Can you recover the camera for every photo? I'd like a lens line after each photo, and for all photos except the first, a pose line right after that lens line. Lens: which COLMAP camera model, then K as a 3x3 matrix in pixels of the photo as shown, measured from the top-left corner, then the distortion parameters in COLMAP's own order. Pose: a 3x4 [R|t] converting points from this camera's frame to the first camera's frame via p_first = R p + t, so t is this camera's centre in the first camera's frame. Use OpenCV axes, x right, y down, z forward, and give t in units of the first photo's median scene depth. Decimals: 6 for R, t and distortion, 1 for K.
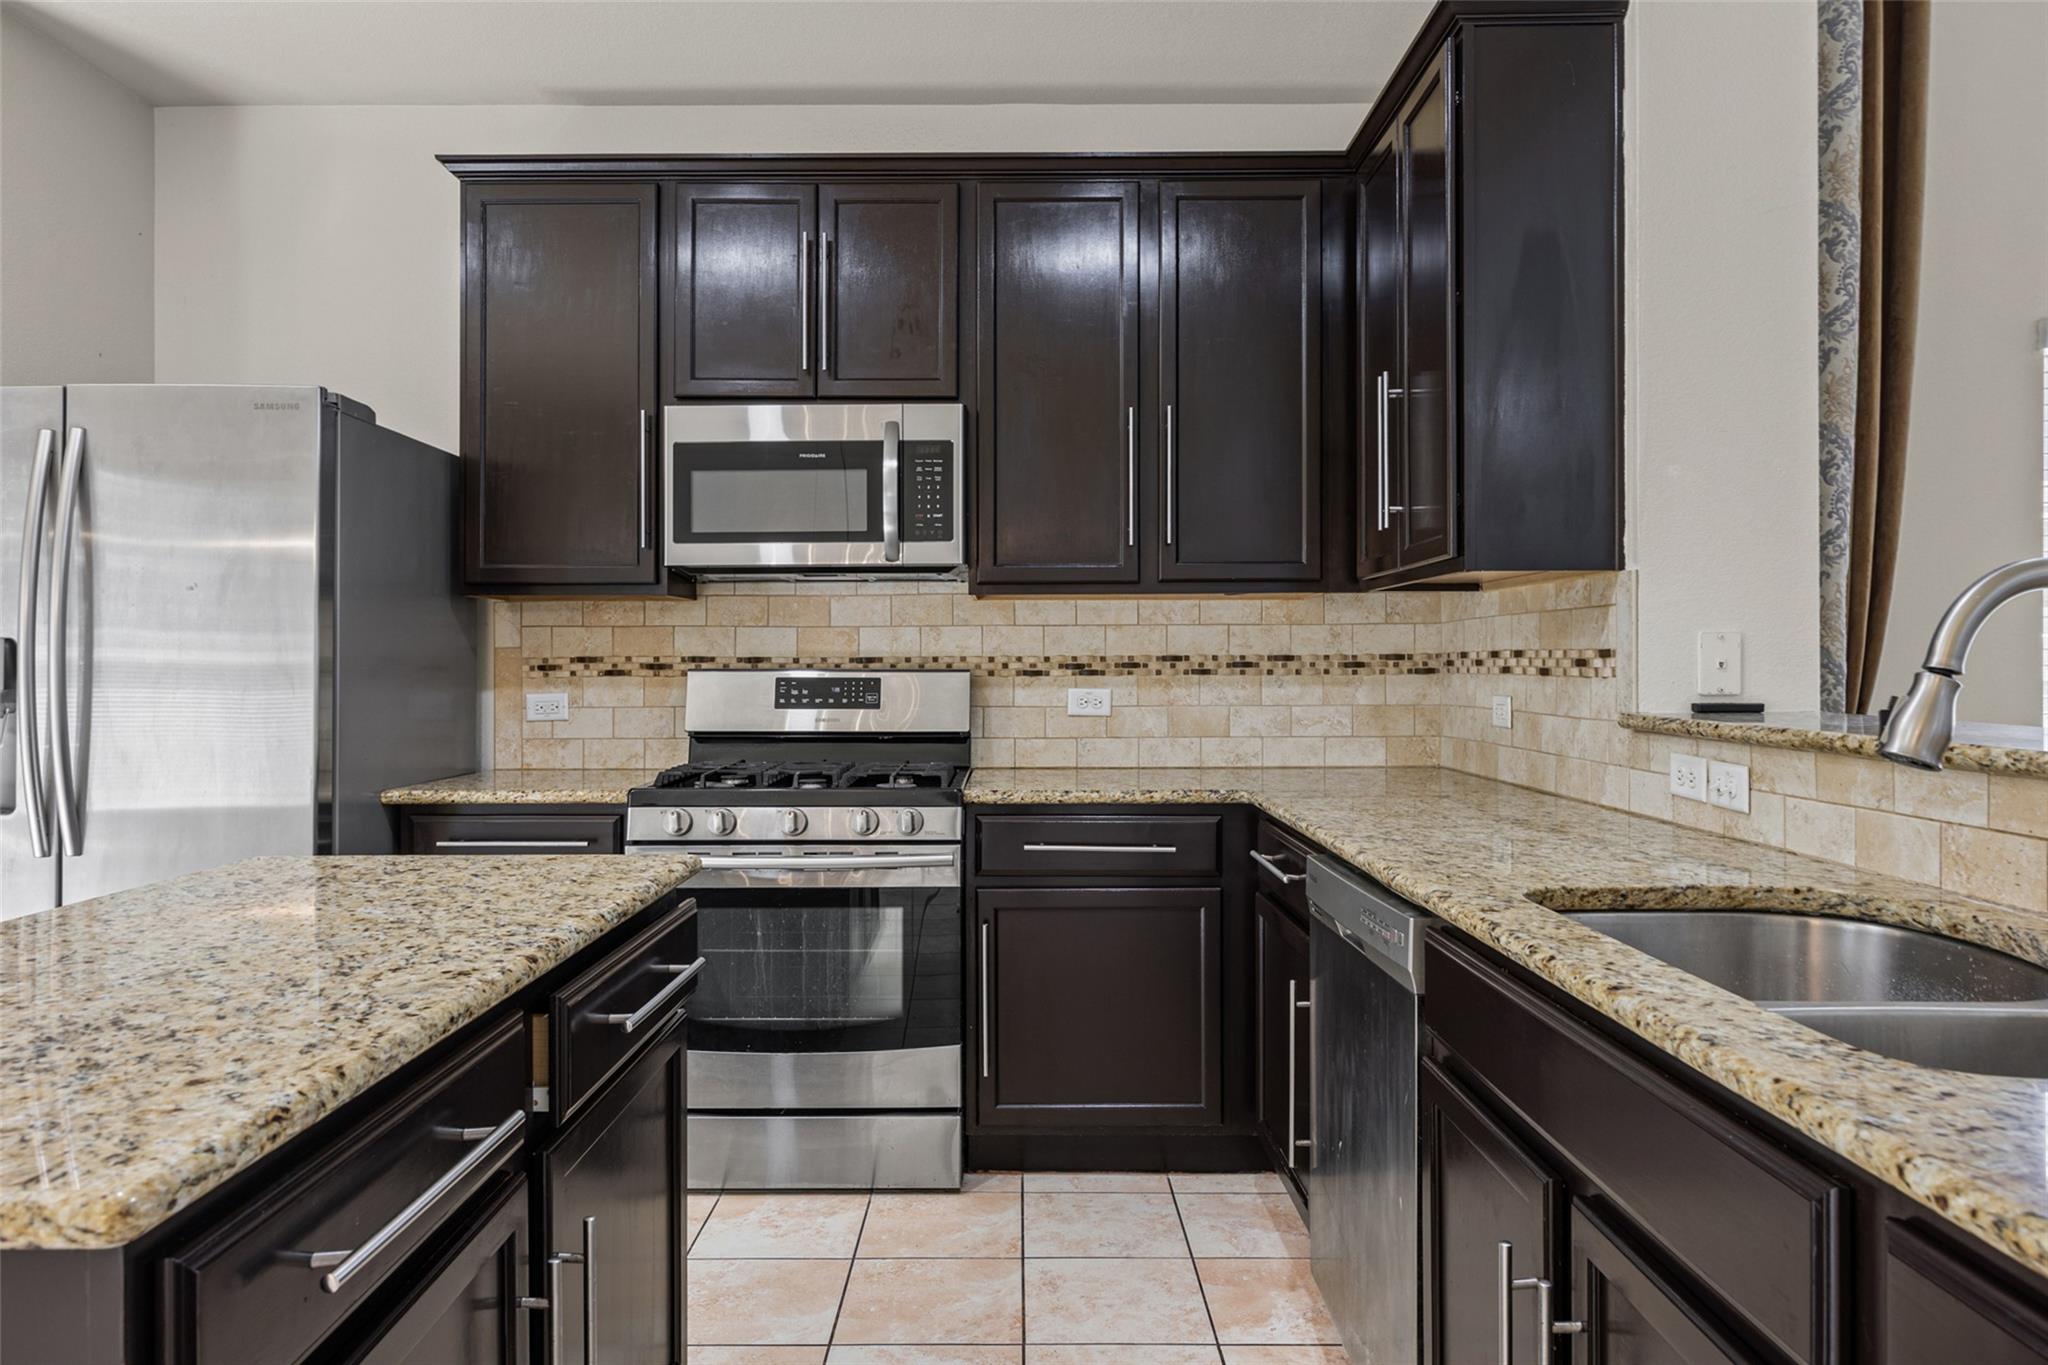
lens RADIAL K [[1377.2, 0, 999.3], [0, 1377.2, 644.7], [0, 0, 1]] dist [0.016142, 0.000080]
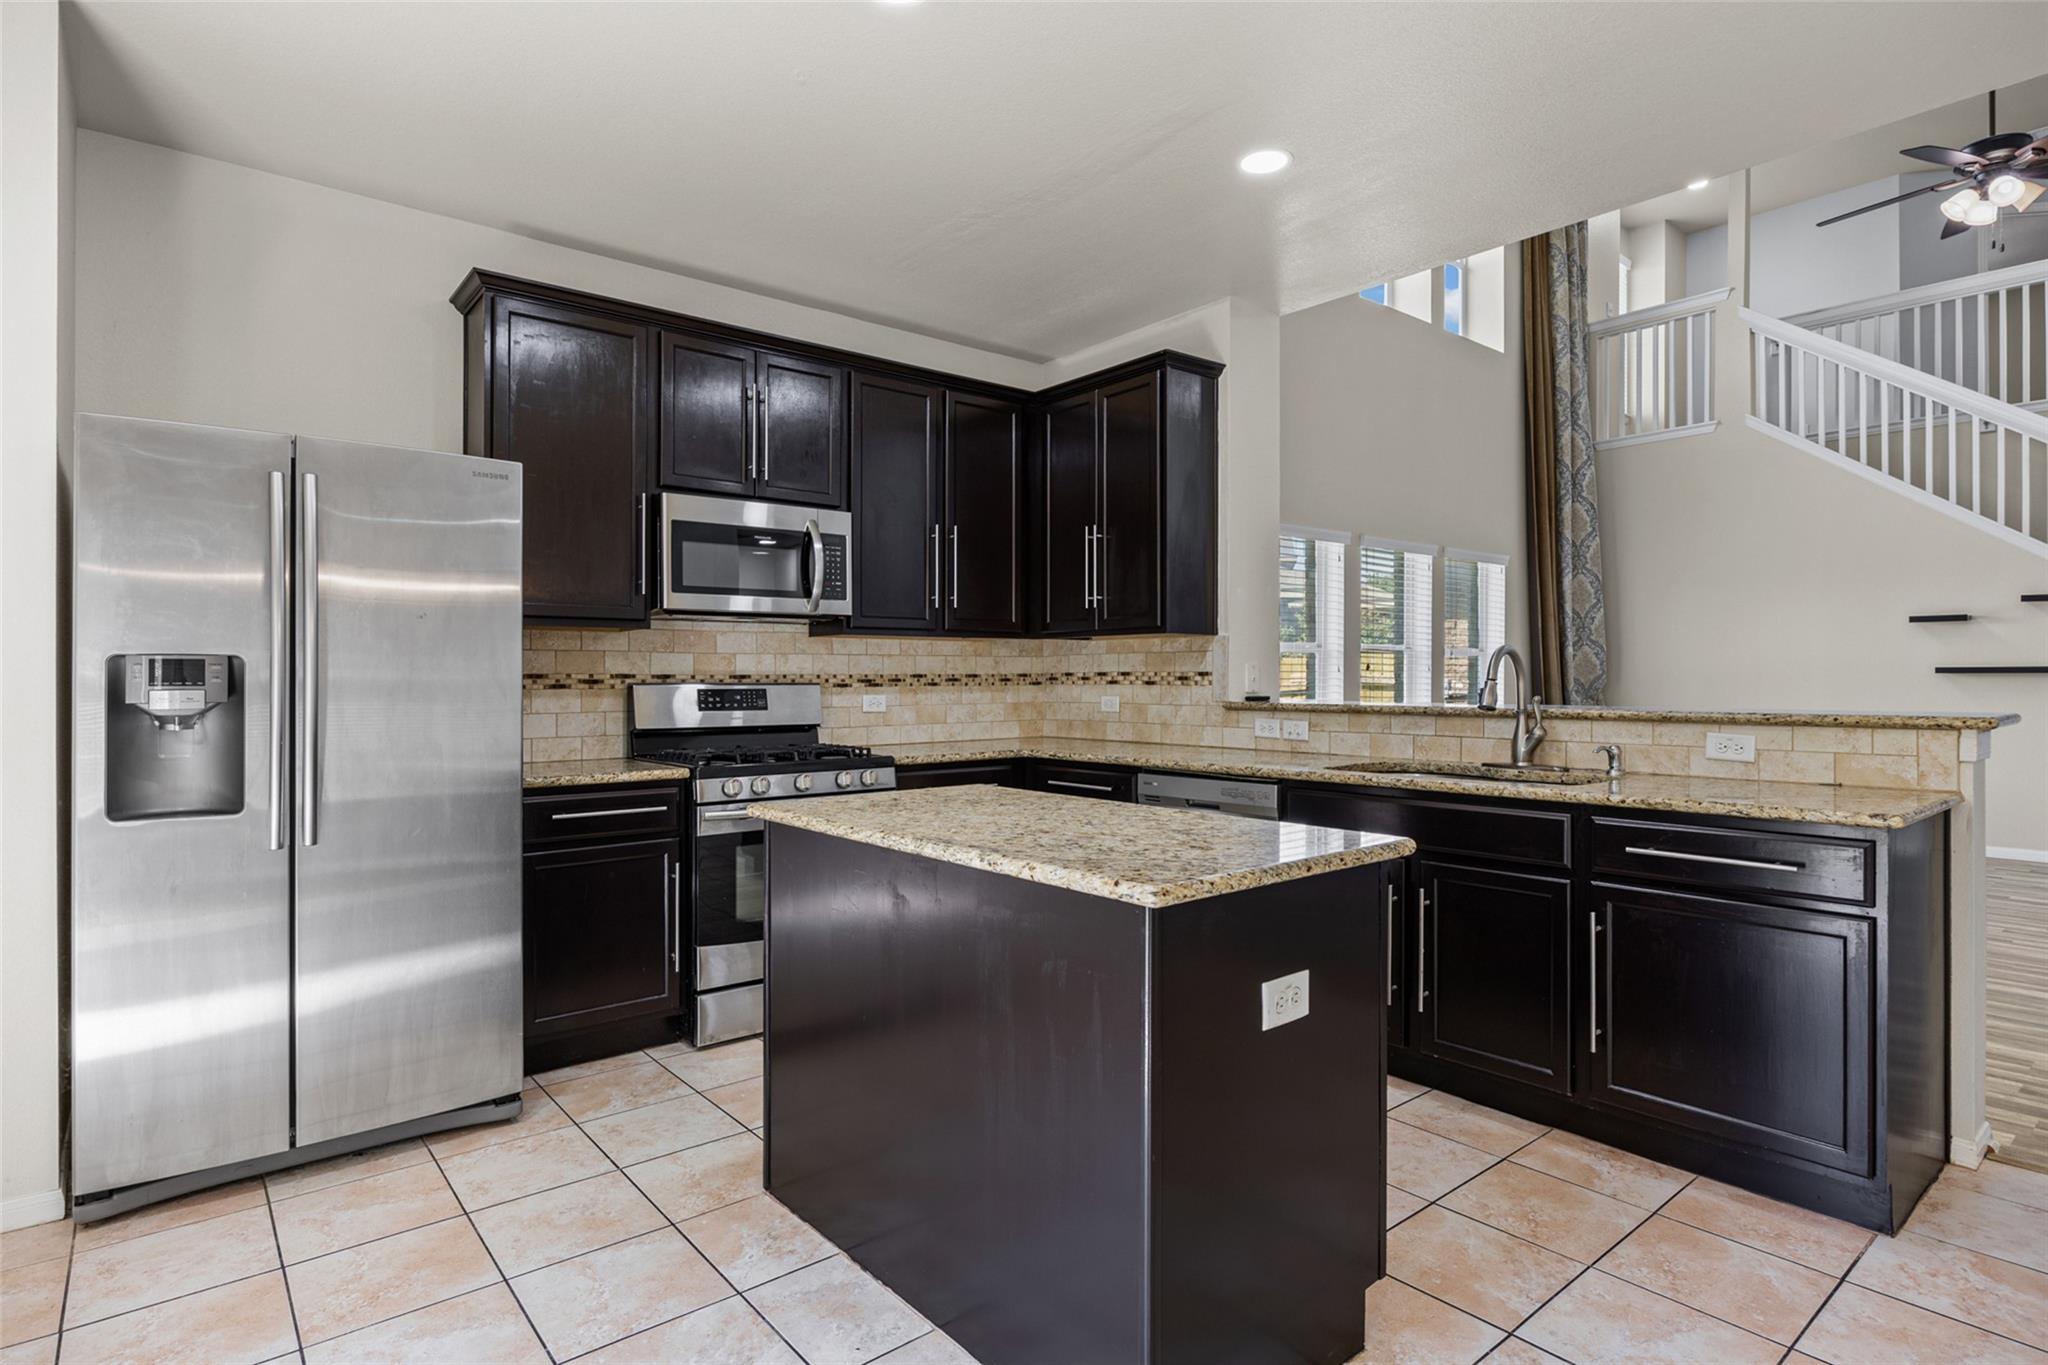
lens RADIAL K [[1062.4, 0, 1018.8], [0, 1062.4, 681.3], [0, 0, 1]] dist [-0.016614, -0.000174]
pose [[0.759413, -0.001376, 0.650607, -0.613561], [-0.006704, 0.999928, 0.009939, 0.002748], [-0.650574, -0.011910, 0.759349, -0.036149]]
